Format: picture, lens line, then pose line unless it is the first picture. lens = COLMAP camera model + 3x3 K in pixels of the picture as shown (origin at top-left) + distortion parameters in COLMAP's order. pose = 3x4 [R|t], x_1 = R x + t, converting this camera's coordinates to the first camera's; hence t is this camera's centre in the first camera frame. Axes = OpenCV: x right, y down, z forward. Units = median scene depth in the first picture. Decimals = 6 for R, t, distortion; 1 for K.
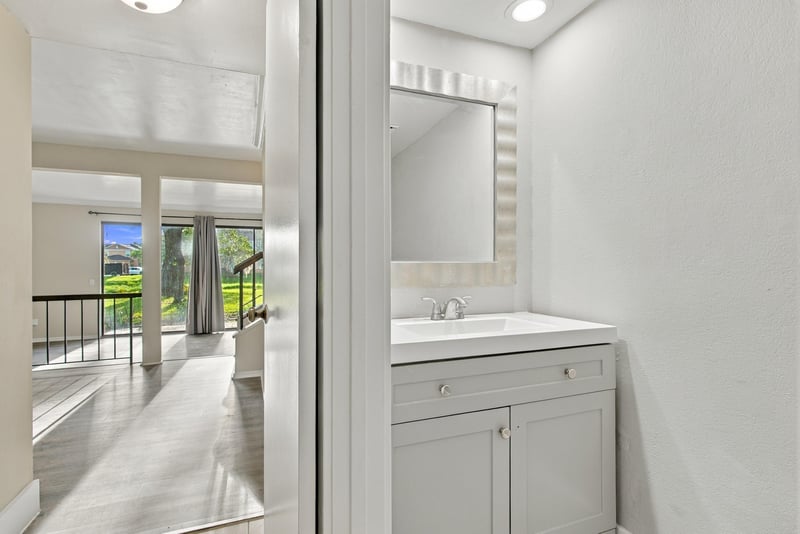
lens RADIAL K [[390.3, 0, 398.5], [0, 390.3, 264.1], [0, 0, 1]] dist [0.001604, -0.001230]
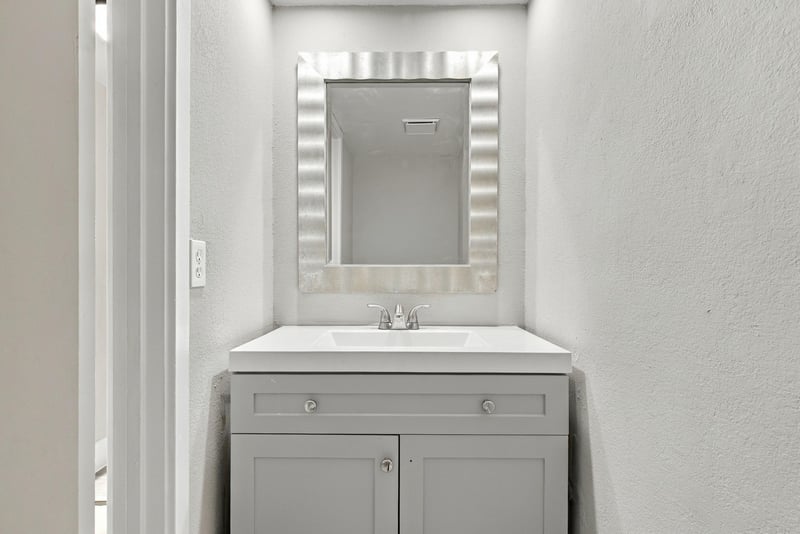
lens RADIAL K [[390.3, 0, 400.3], [0, 390.3, 271.7], [0, 0, 1]] dist [0.001604, -0.001230]
pose [[0.930768, 0.005787, -0.365565, 0.450906], [-0.000410, 0.999891, 0.014784, -0.005187], [0.365610, -0.013610, 0.930669, 0.159288]]
